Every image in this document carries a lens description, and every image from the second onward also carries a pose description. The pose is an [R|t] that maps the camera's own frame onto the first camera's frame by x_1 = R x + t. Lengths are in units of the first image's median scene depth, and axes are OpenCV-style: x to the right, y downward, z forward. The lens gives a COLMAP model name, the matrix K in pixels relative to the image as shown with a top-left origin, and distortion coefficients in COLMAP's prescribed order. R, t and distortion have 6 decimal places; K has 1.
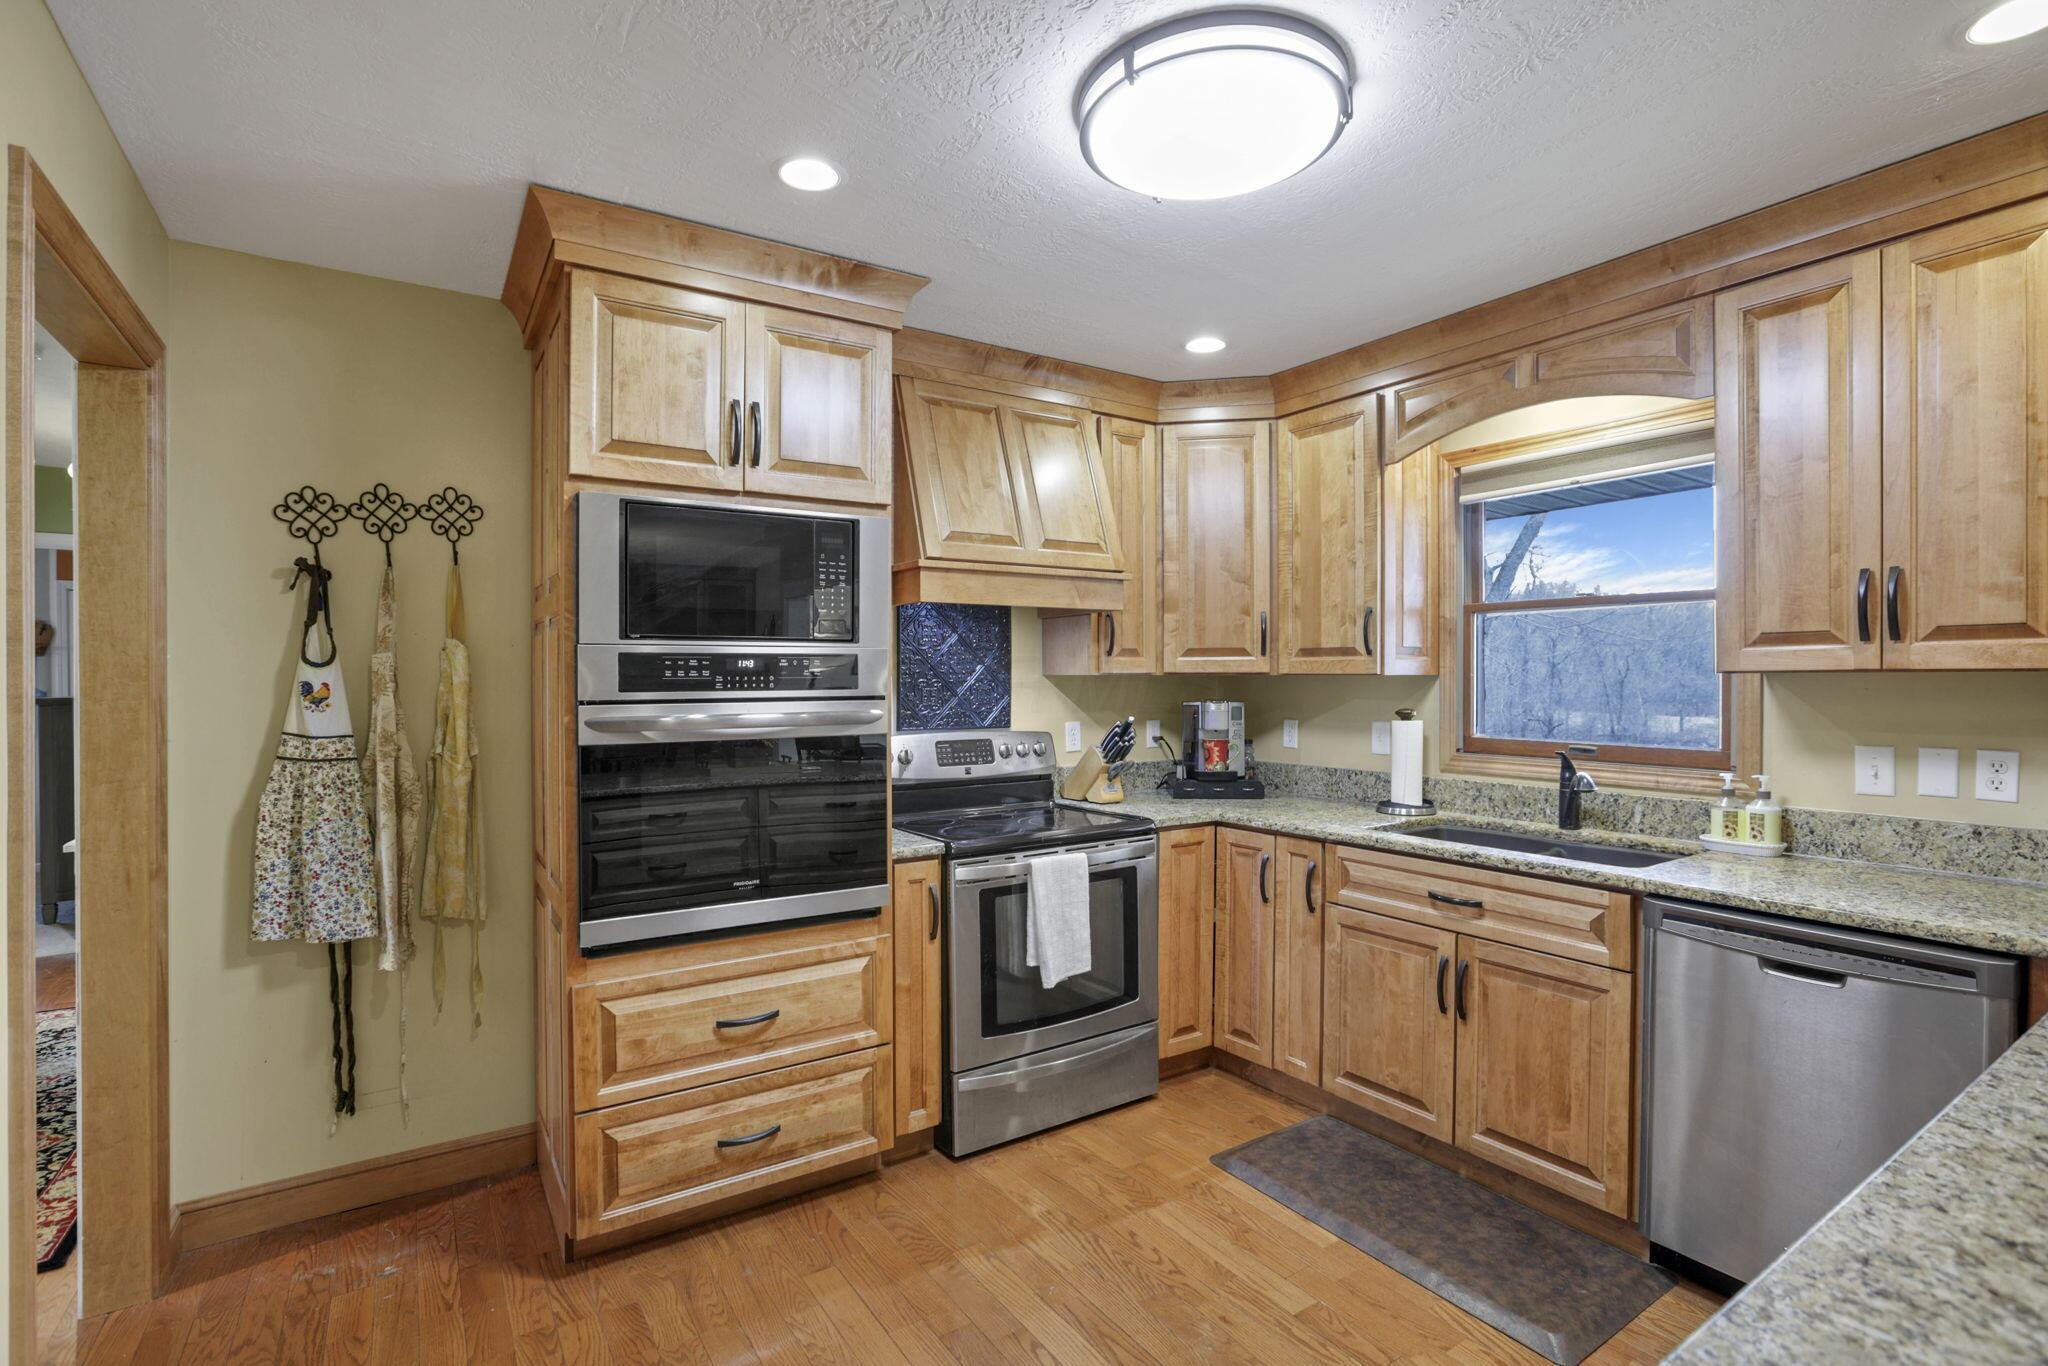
lens RADIAL K [[959.5, 0, 1011.0], [0, 959.5, 681.1], [0, 0, 1]] dist [-0.055526, 0.020633]
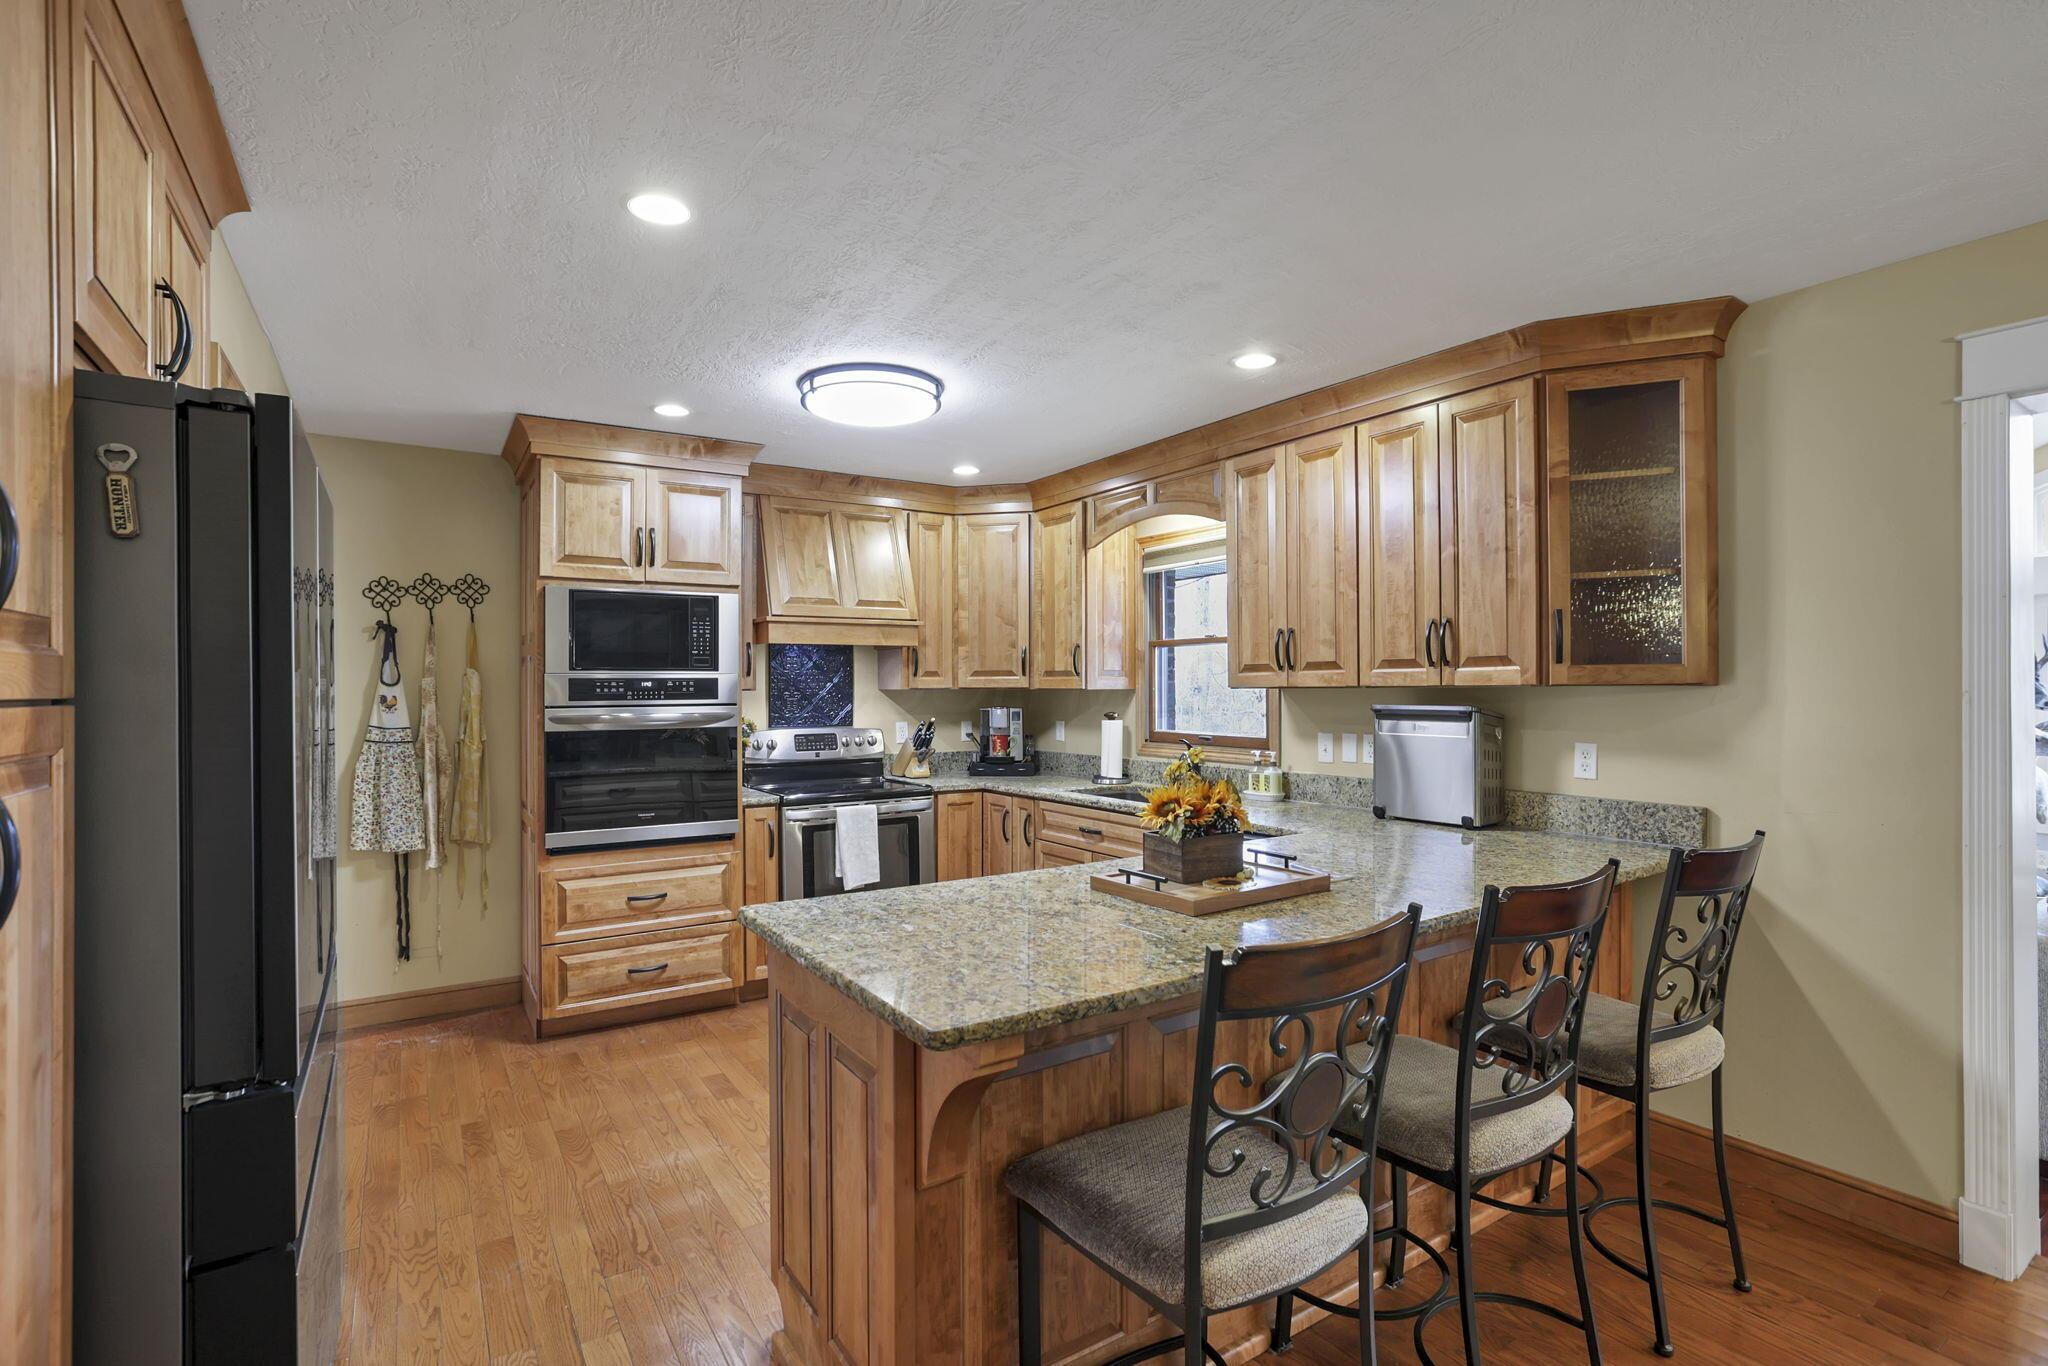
lens RADIAL K [[967.5, 0, 1015.8], [0, 967.5, 685.8], [0, 0, 1]] dist [-0.050411, 0.018048]
pose [[0.999999, -0.001313, 0.000506, 0.341273], [0.001317, 0.999978, -0.006443, -0.003233], [-0.000498, 0.006444, 0.999979, -0.633647]]
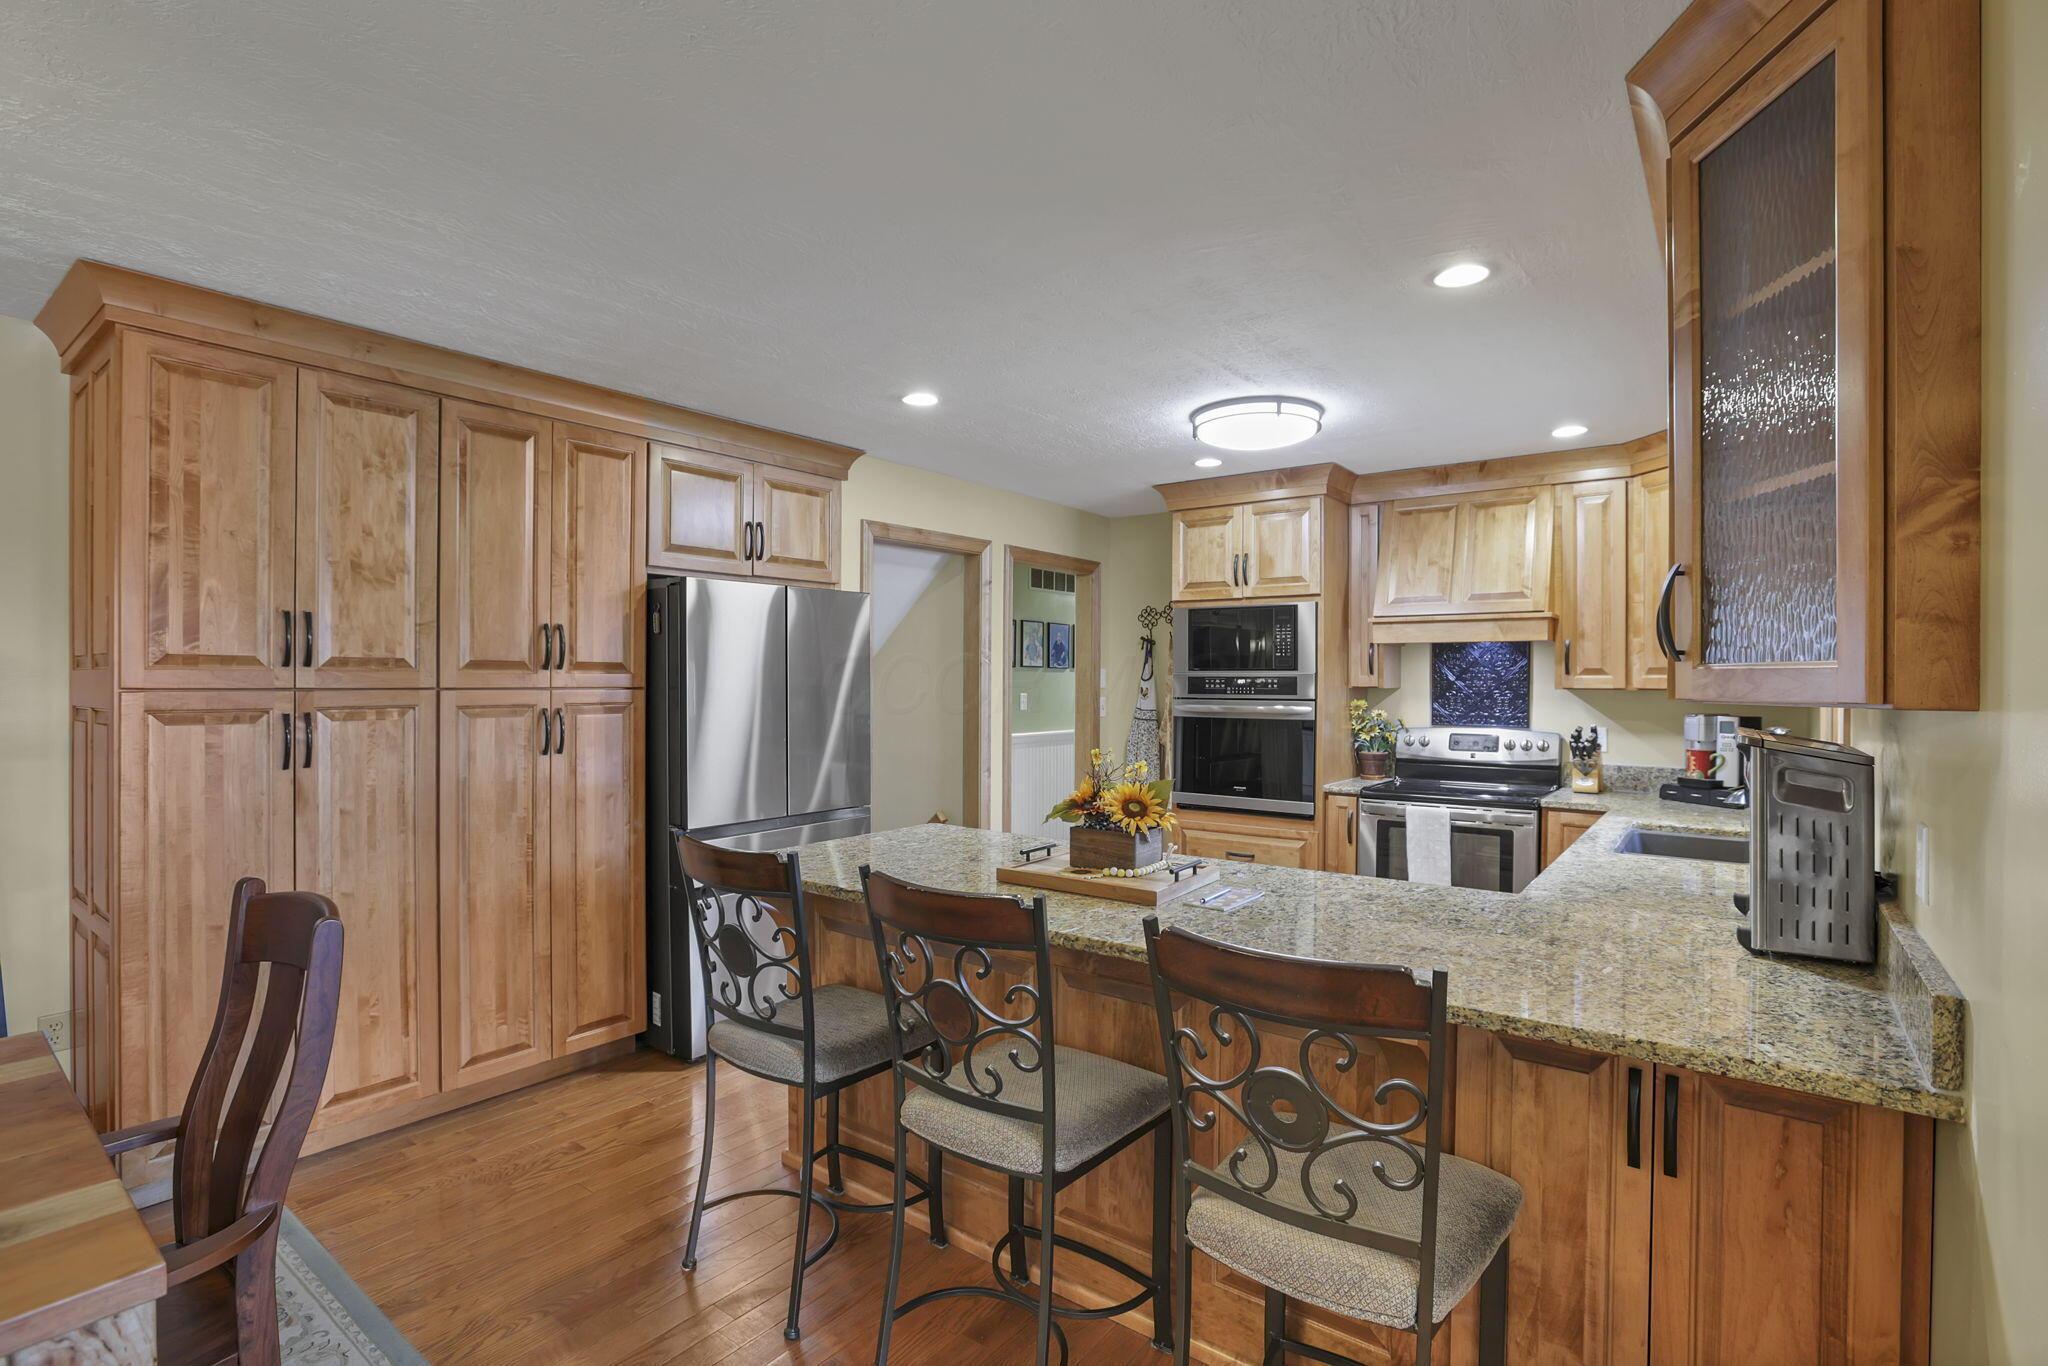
lens RADIAL K [[969.9, 0, 1017.6], [0, 969.9, 689.2], [0, 0, 1]] dist [-0.060717, 0.037761]
pose [[0.332141, 0.015168, -0.943108, 1.406907], [-0.009326, 0.999875, 0.012797, -0.021827], [0.943184, 0.004545, 0.332241, -0.137516]]
